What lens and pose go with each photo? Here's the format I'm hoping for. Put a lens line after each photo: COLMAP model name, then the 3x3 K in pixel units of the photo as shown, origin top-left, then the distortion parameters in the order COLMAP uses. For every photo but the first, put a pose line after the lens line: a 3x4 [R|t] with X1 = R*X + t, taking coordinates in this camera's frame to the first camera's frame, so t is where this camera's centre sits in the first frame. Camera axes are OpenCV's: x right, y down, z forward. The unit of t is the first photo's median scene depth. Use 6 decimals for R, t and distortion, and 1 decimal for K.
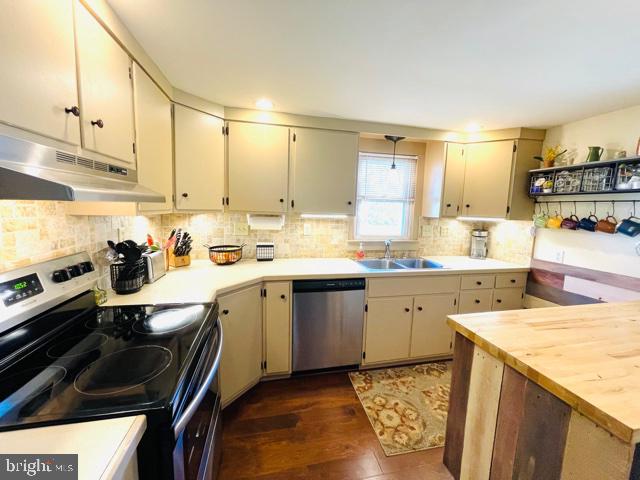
lens RADIAL K [[259.9, 0, 320.0], [0, 259.9, 240.0], [0, 0, 1]] dist [-0.002207, -0.000169]
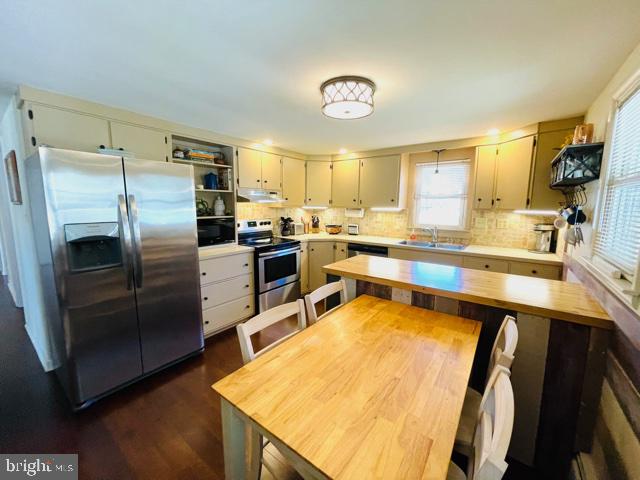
lens RADIAL K [[259.9, 0, 320.0], [0, 259.9, 240.0], [0, 0, 1]] dist [-0.002207, -0.000169]
pose [[0.647219, 0.081795, -0.757903, 0.985369], [-0.088131, 0.995589, 0.032186, 0.077706], [0.757193, 0.045963, 0.651572, -0.310822]]
